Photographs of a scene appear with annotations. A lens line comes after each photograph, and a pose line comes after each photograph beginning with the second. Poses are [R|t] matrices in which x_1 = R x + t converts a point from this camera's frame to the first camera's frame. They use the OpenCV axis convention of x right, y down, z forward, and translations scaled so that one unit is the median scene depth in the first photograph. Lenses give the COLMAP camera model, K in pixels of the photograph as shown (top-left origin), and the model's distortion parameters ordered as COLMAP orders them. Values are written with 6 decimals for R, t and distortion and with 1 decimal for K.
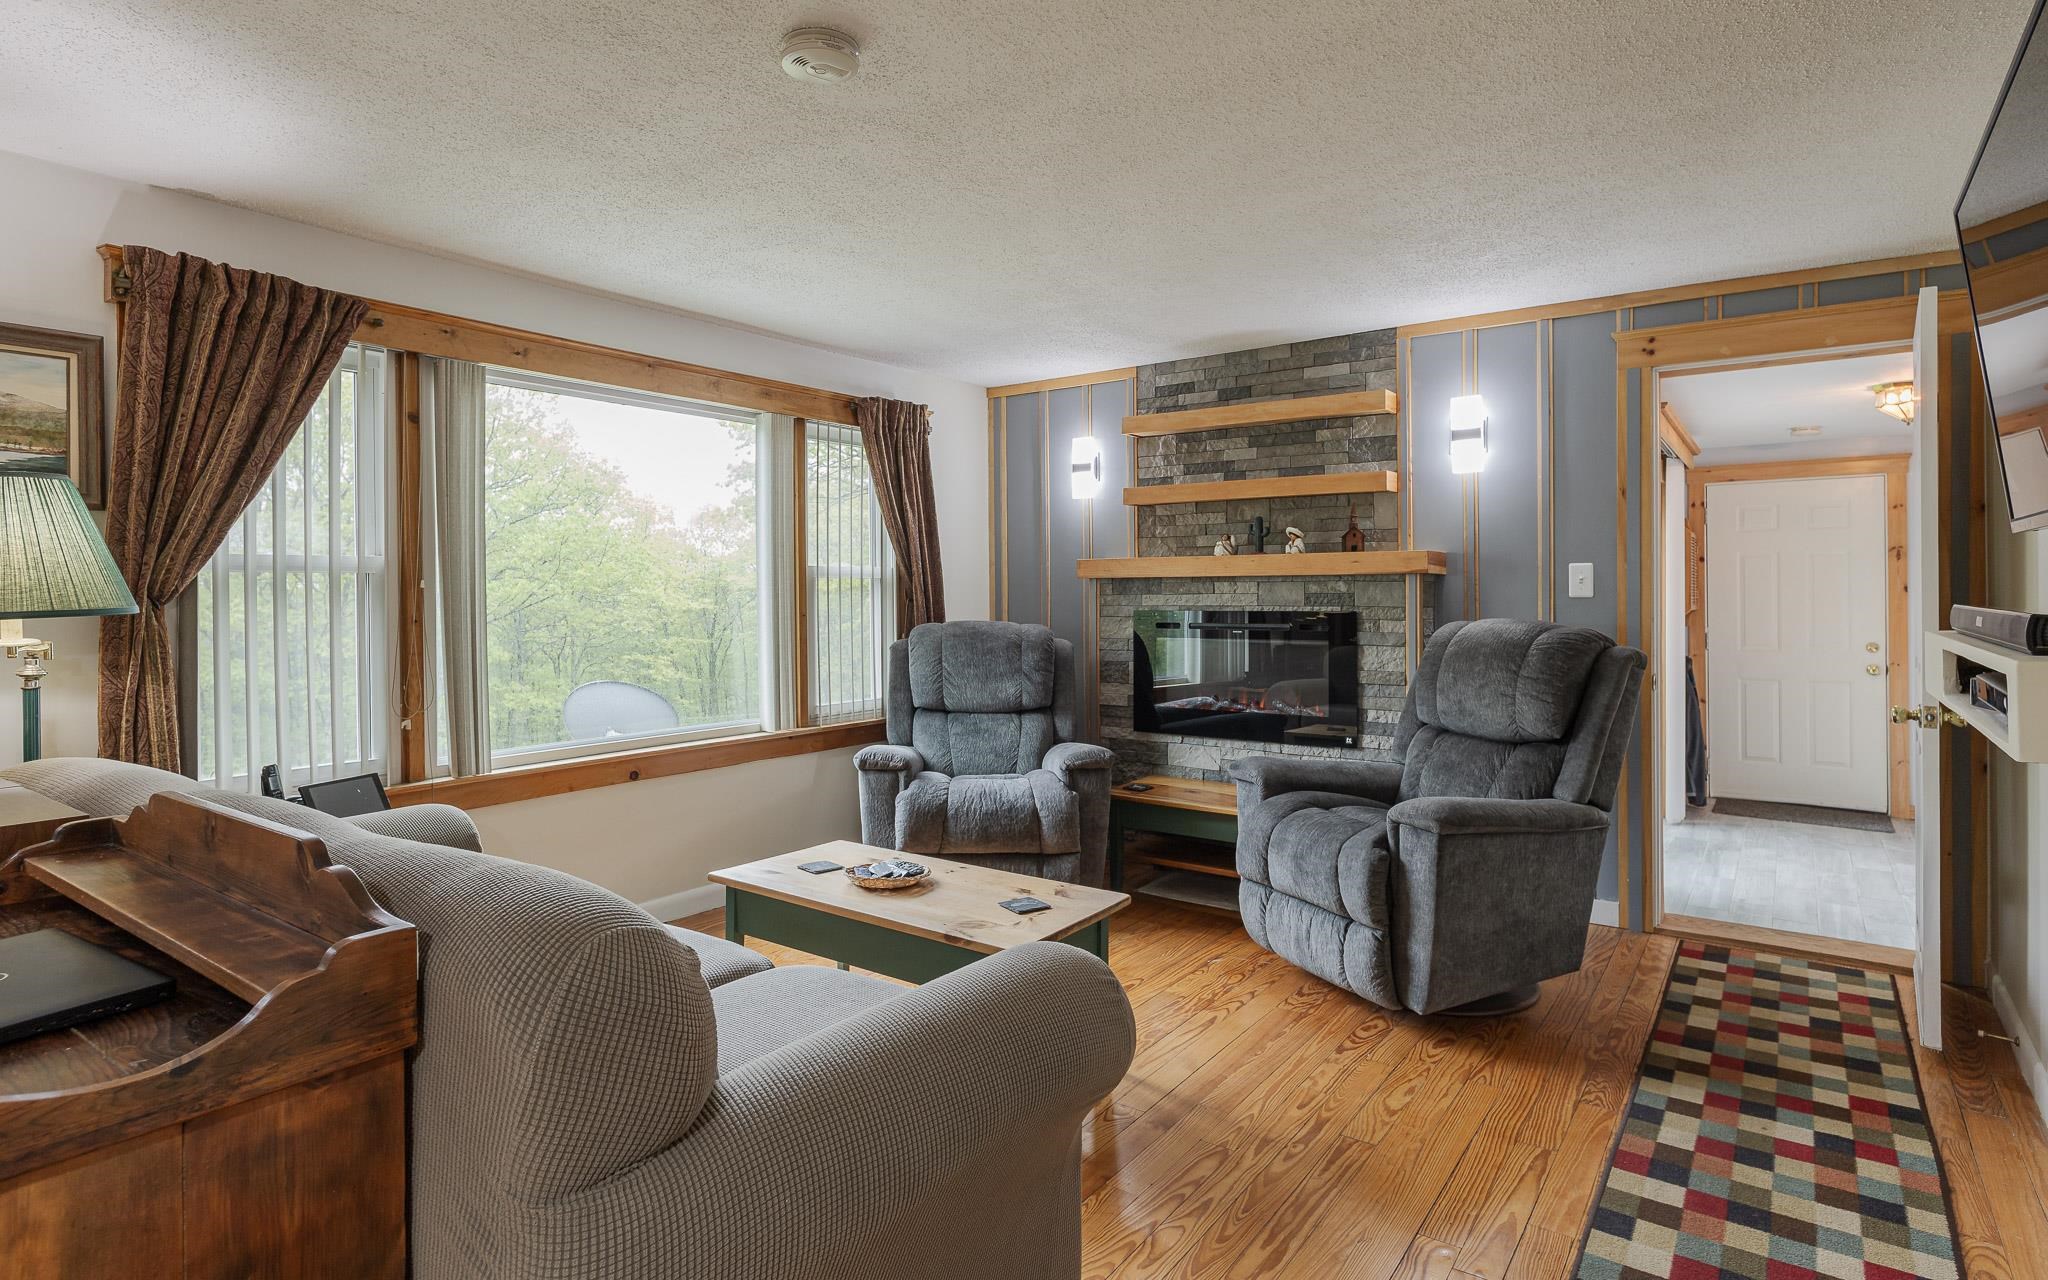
lens RADIAL K [[1069.8, 0, 1001.0], [0, 1069.8, 597.0], [0, 0, 1]] dist [0.007351, -0.006591]
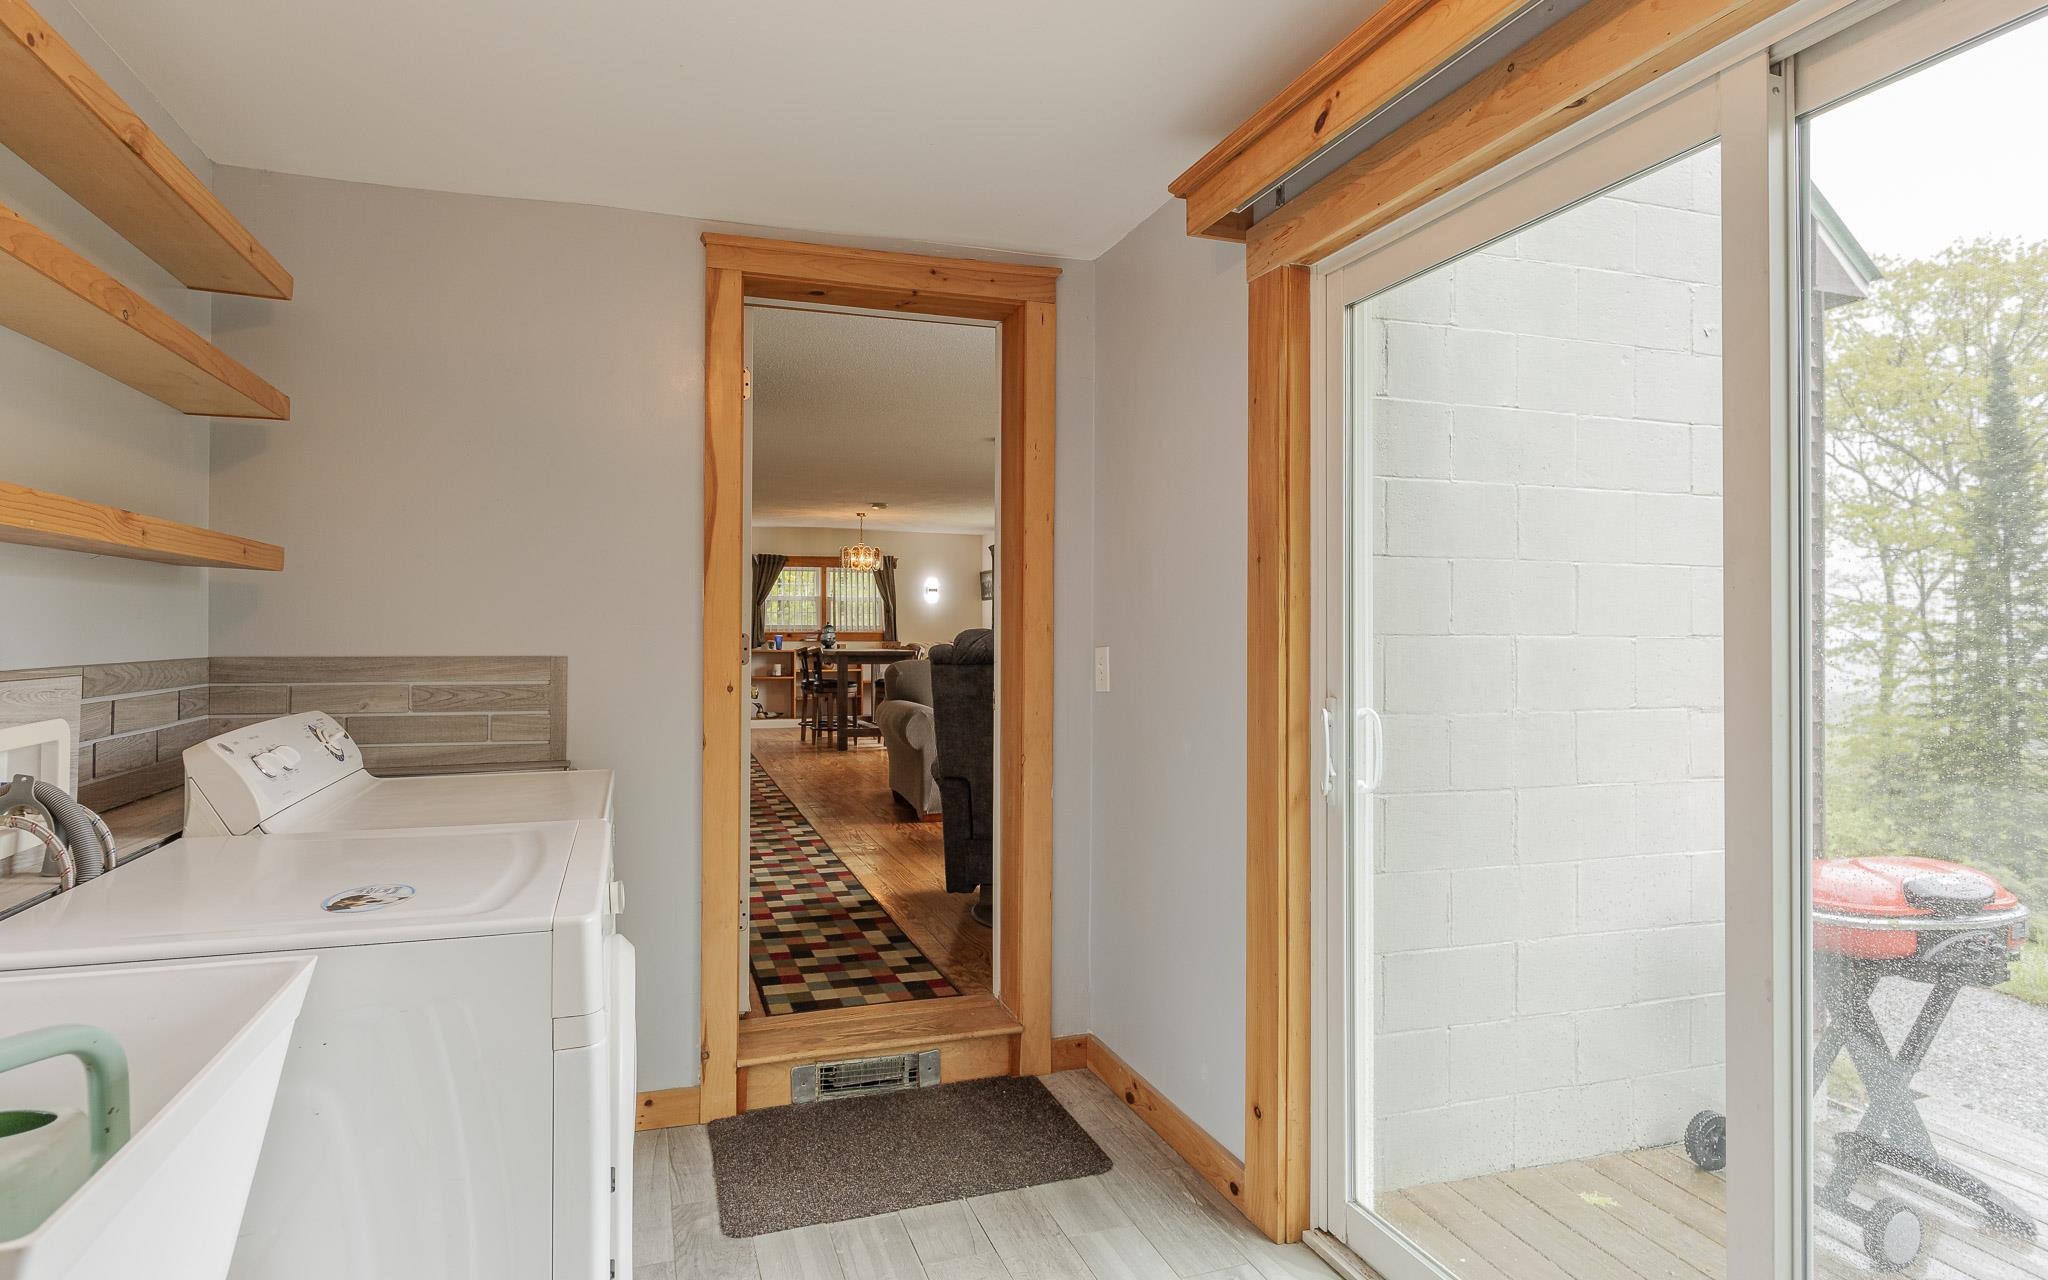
lens RADIAL K [[1069.8, 0, 1006.4], [0, 1069.8, 640.3], [0, 0, 1]] dist [0.007351, -0.006591]
pose [[-0.567057, 0.007797, -0.823641, 1.637592], [0.000157, 0.999956, 0.009358, 0.035623], [0.823678, 0.005177, -0.567034, 1.880968]]
